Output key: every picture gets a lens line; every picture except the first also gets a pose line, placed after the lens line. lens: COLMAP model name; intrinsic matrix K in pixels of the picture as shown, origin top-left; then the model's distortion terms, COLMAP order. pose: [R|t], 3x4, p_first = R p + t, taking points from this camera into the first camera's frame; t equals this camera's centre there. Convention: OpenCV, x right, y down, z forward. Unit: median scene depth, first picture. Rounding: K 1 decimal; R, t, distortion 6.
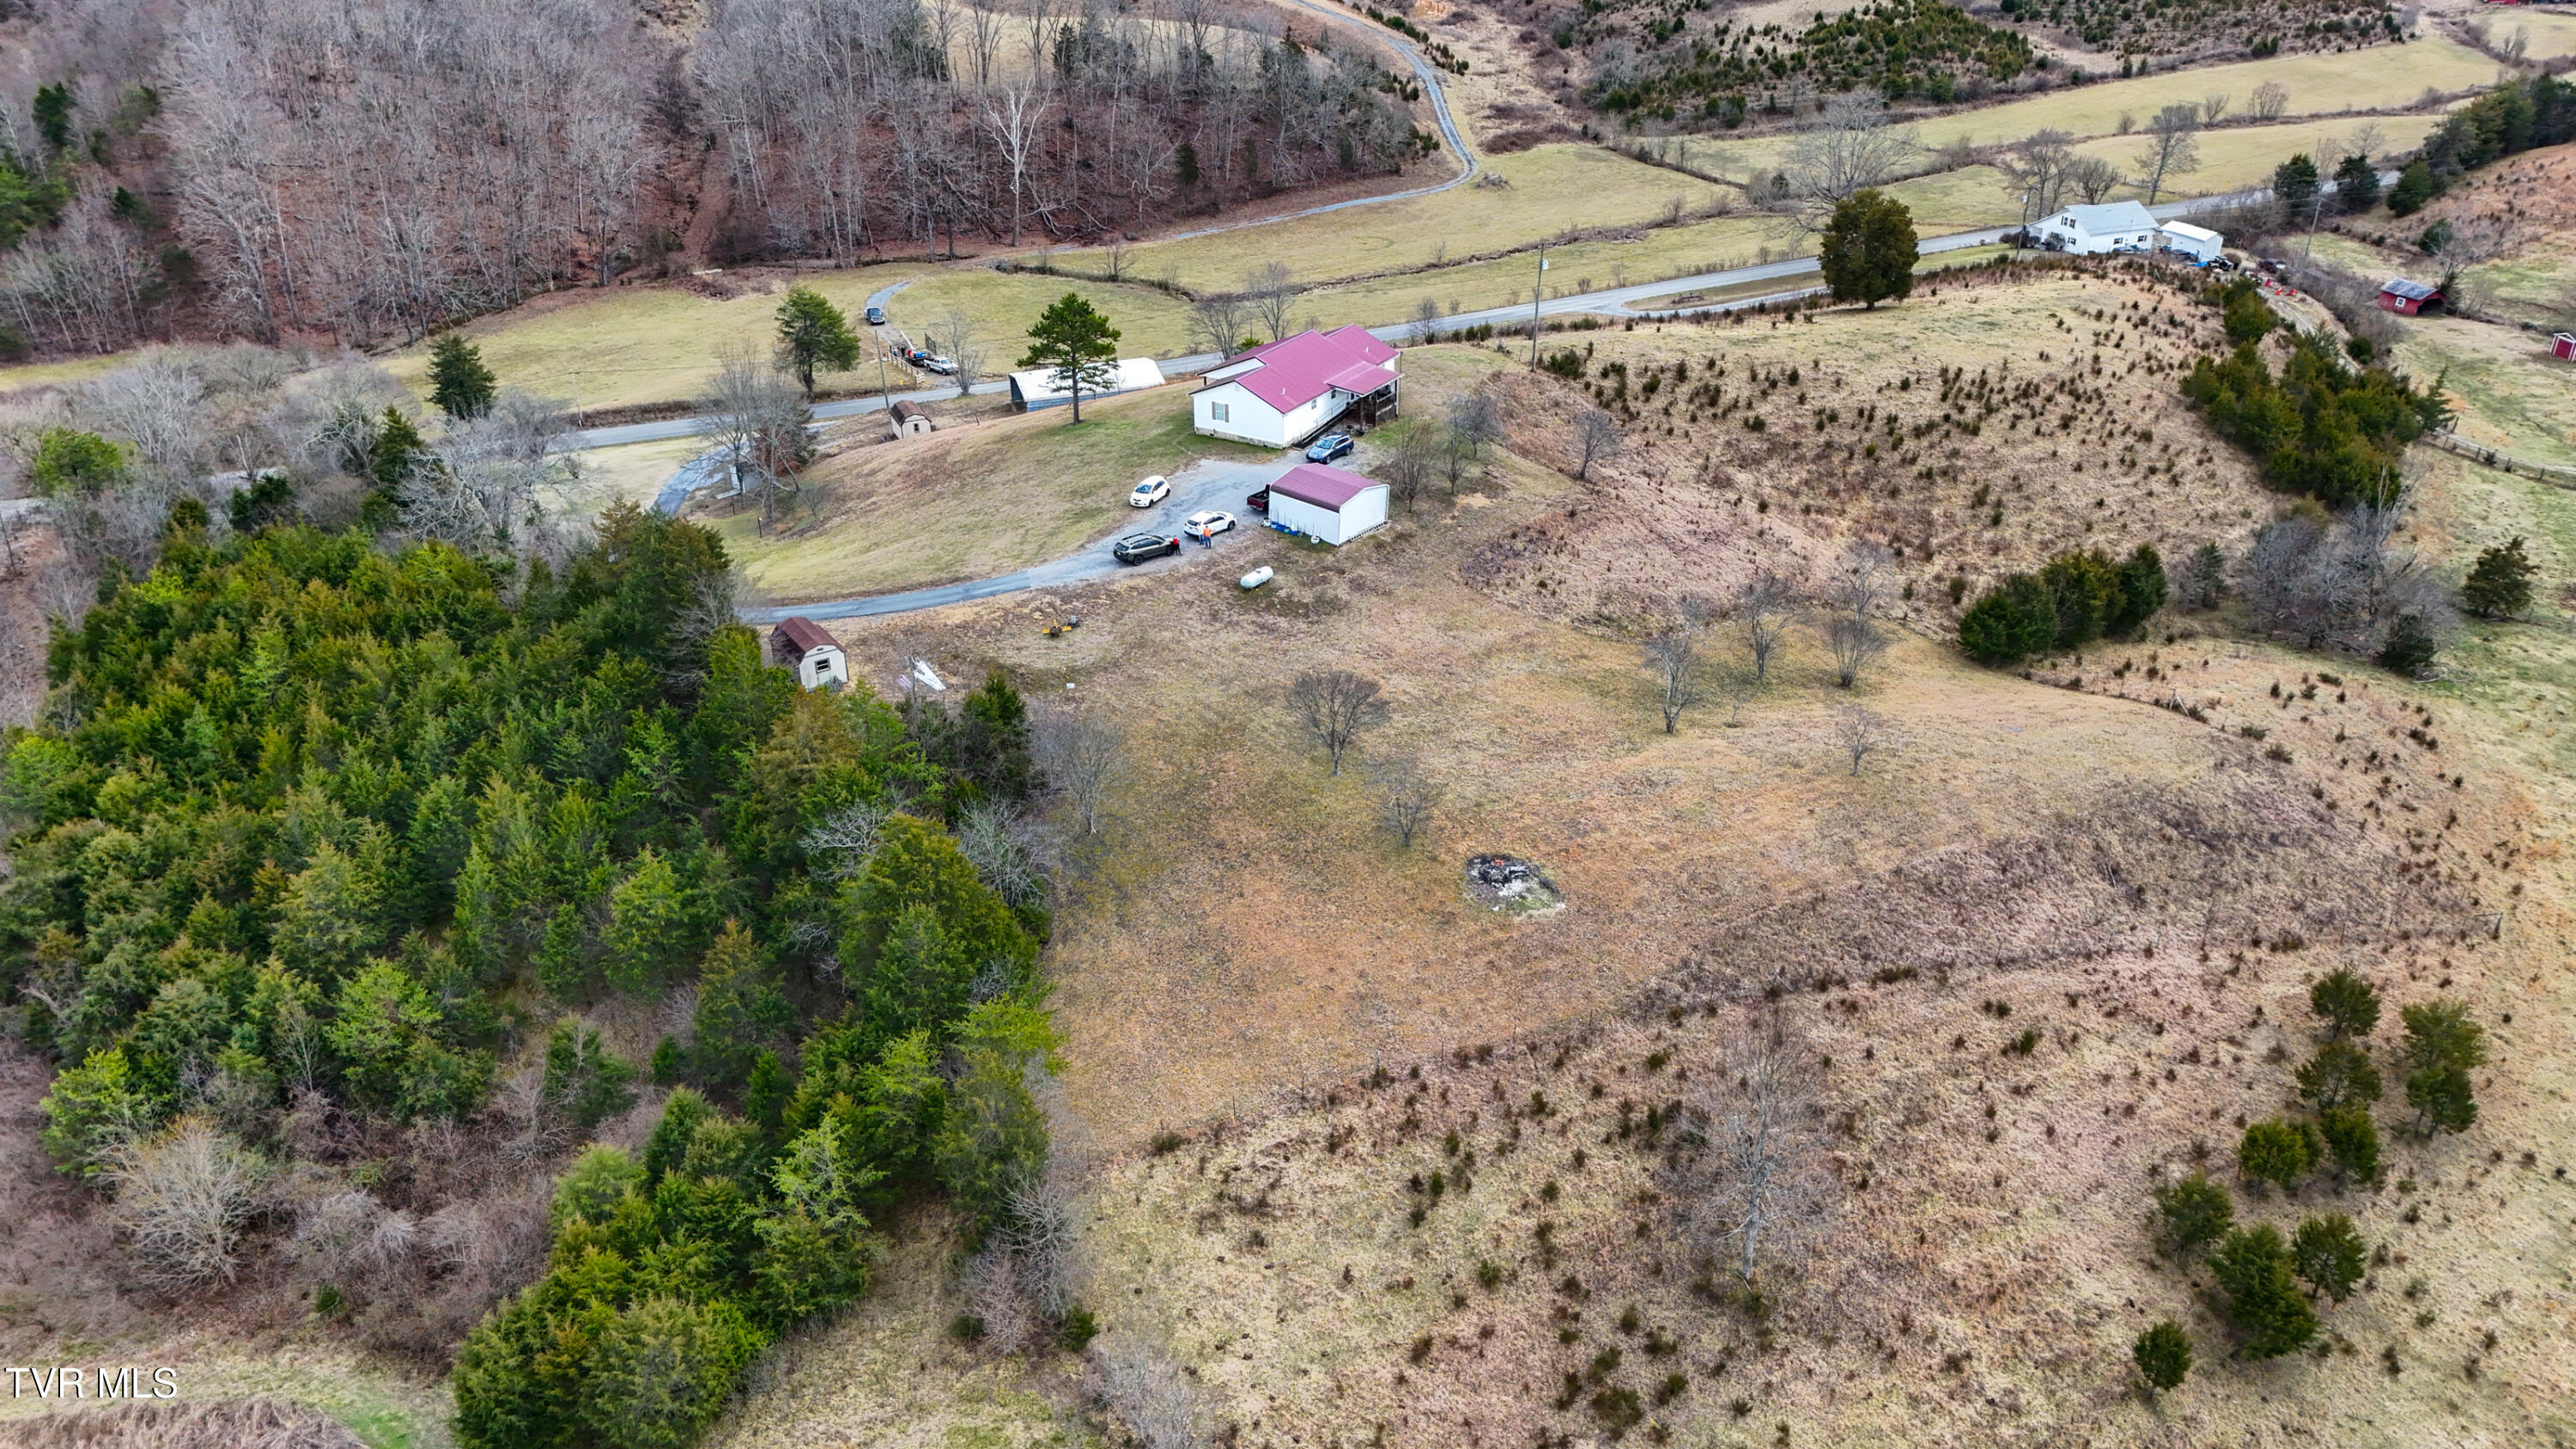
lens RADIAL K [[1888.7, 0, 1288.0], [0, 1888.7, 724.5], [0, 0, 1]] dist [0.092069, -0.089872]
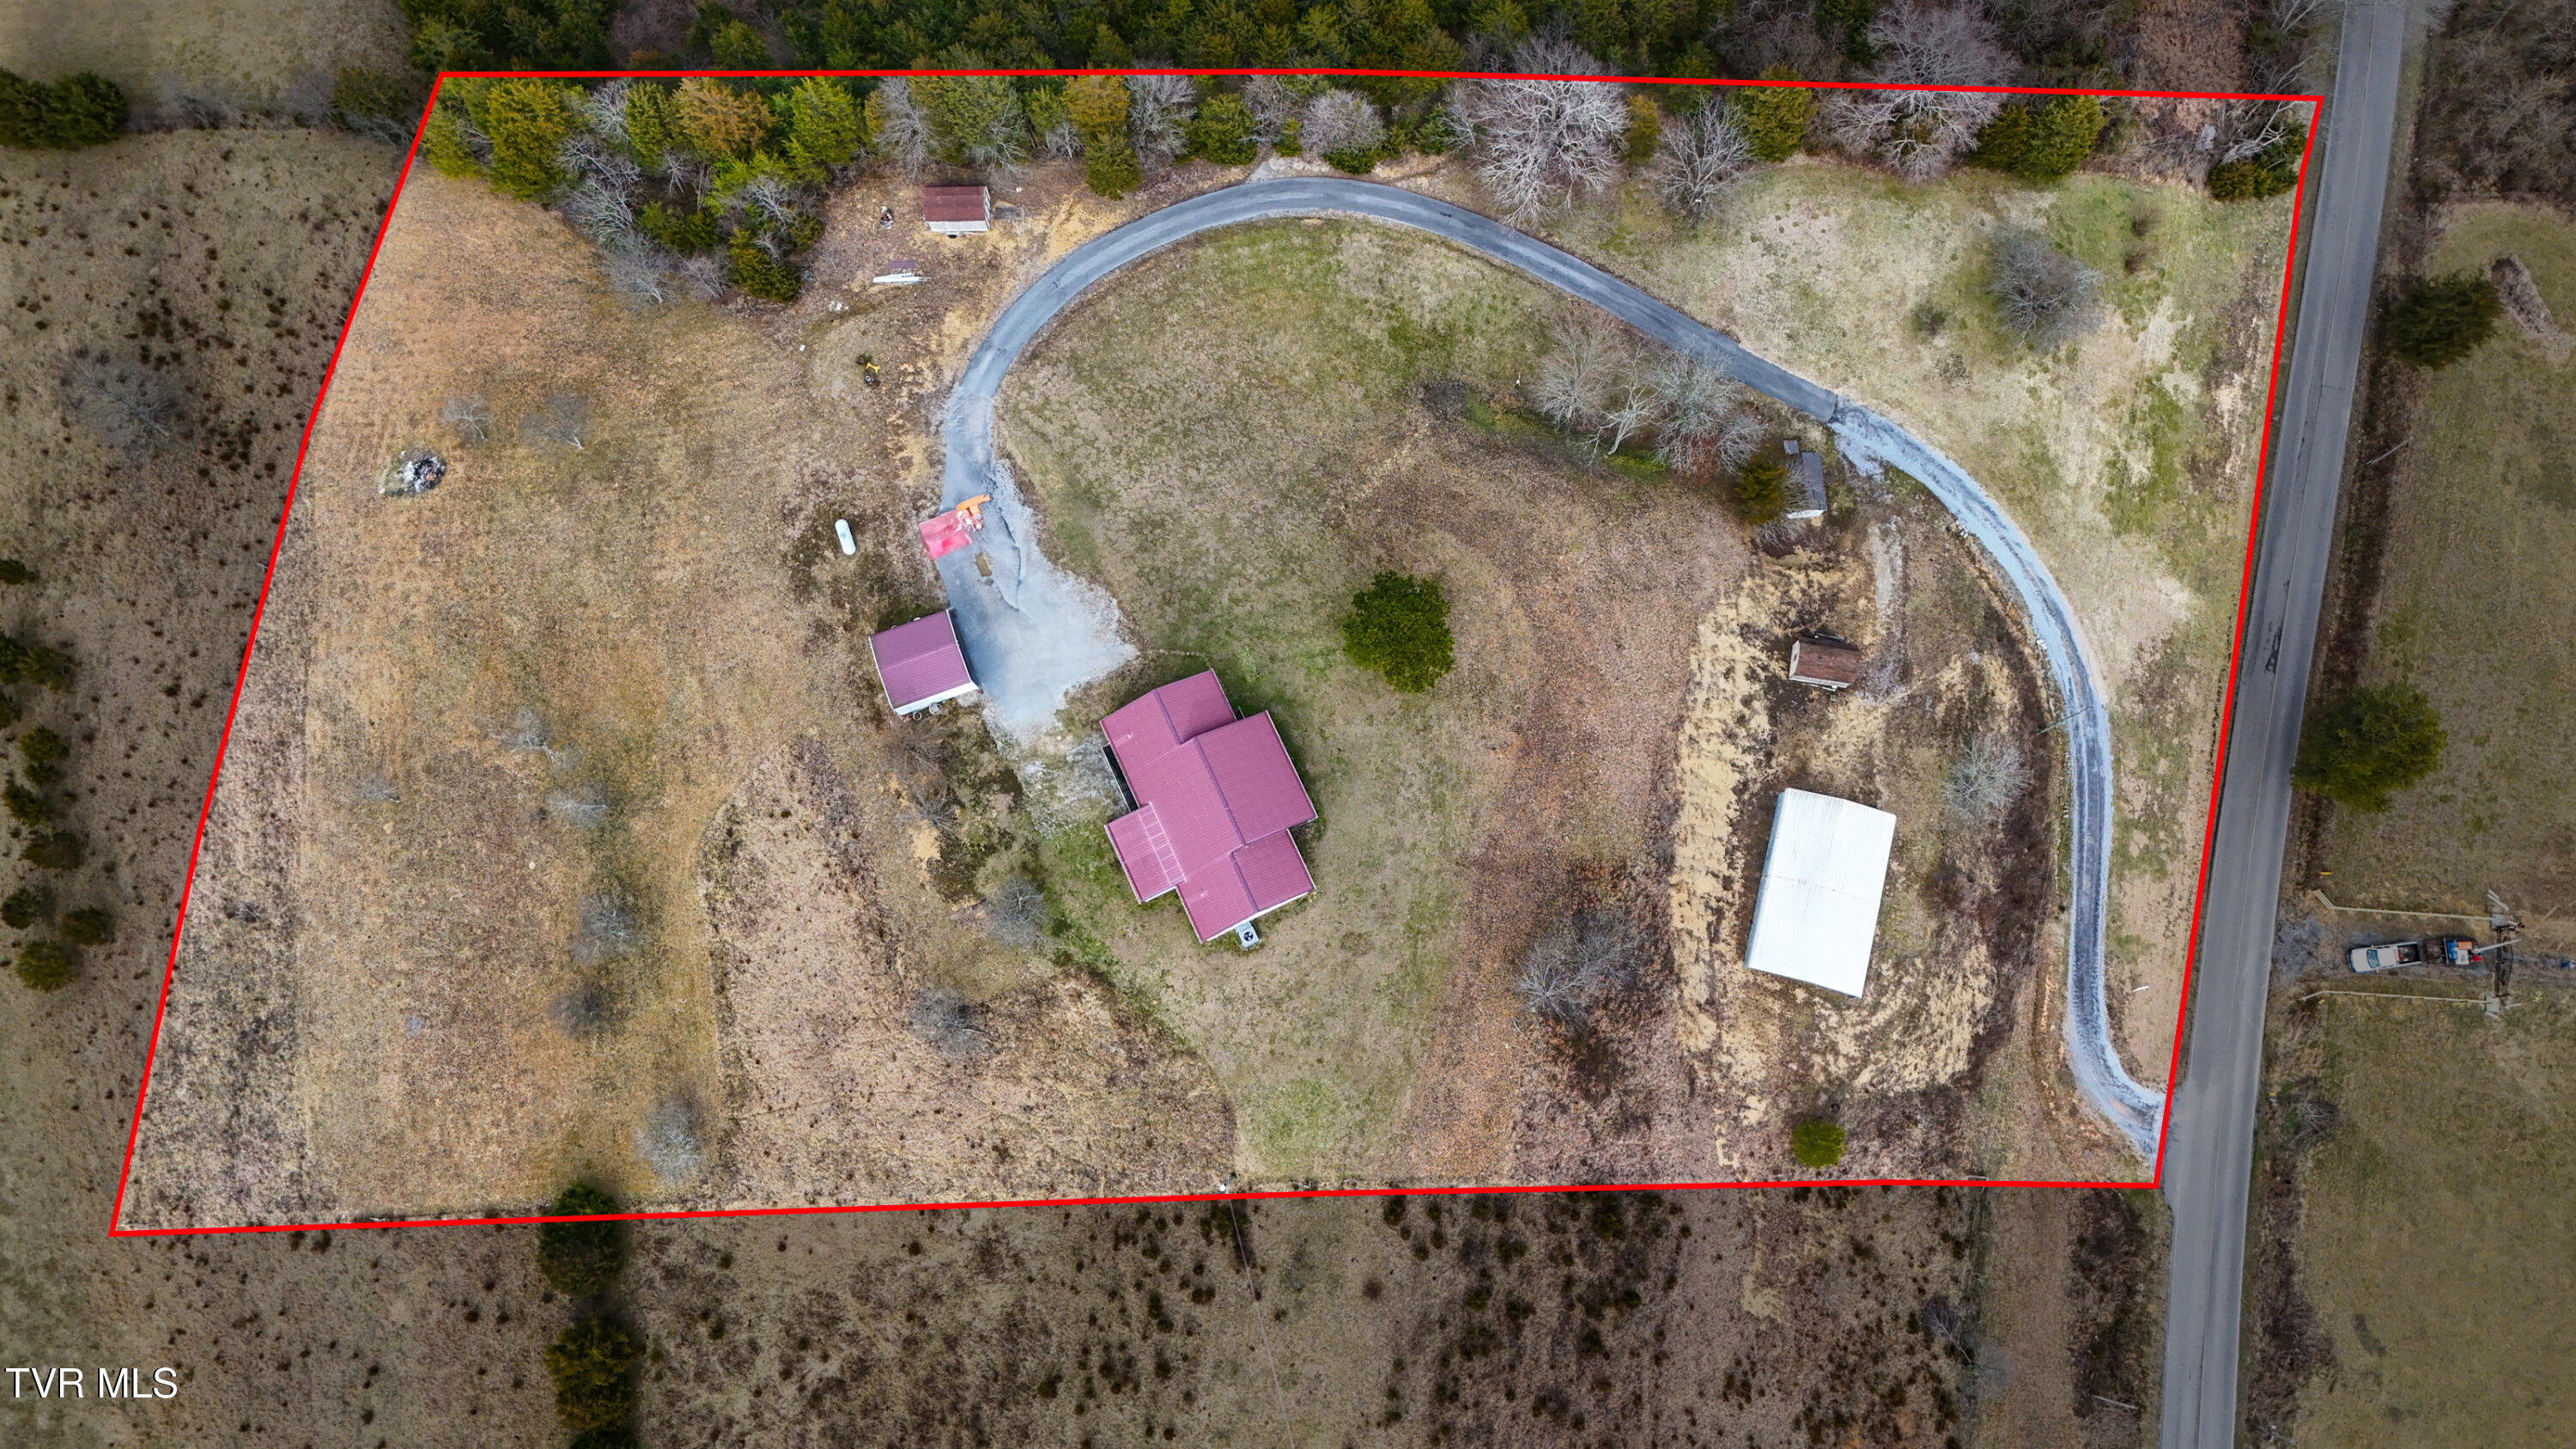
lens RADIAL K [[1871.8, 0, 1290.8], [0, 1871.8, 715.6], [0, 0, 1]] dist [0.083448, -0.082405]
pose [[-0.539632, 0.825084, -0.167429, 0.116549], [-0.378979, -0.060479, 0.923427, -1.219543], [0.751779, 0.561763, 0.345326, 0.845370]]
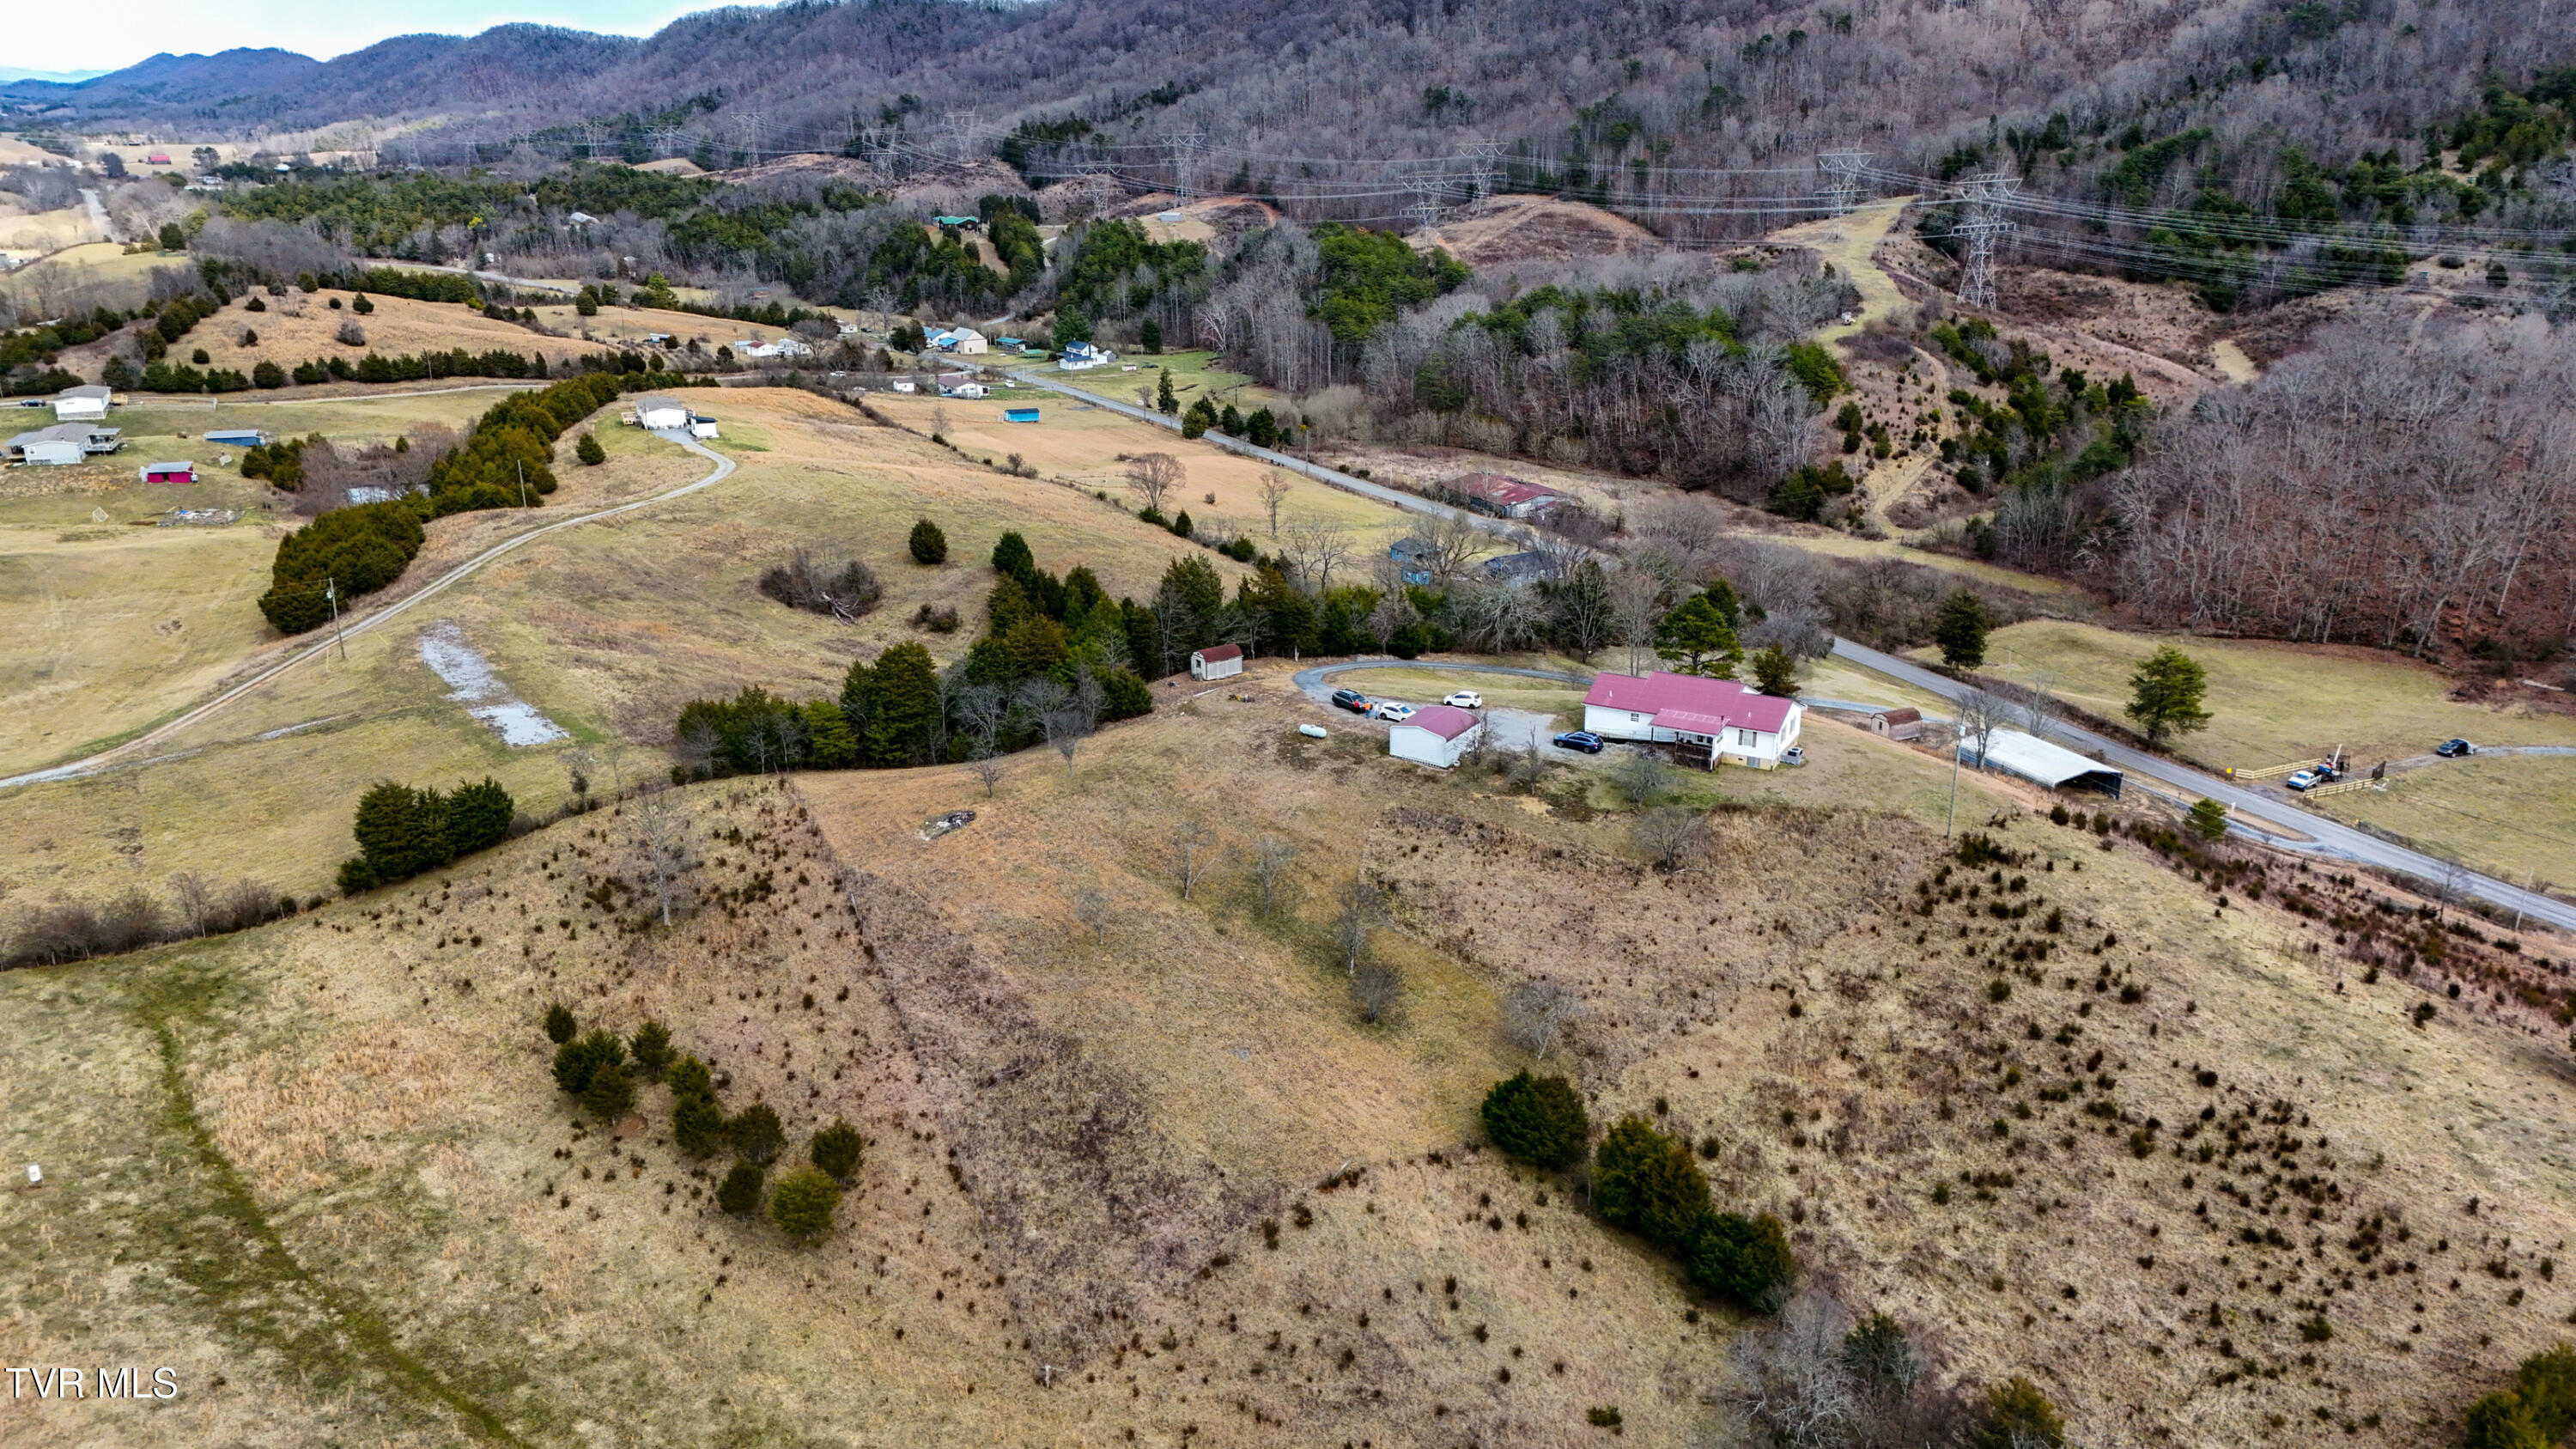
lens RADIAL K [[1871.8, 0, 1290.8], [0, 1871.8, 715.6], [0, 0, 1]] dist [0.083448, -0.082405]
pose [[0.044419, 0.319069, -0.946690, 1.275568], [-0.463008, 0.846280, 0.263503, -0.438320], [0.885241, 0.426620, 0.185322, 0.699408]]
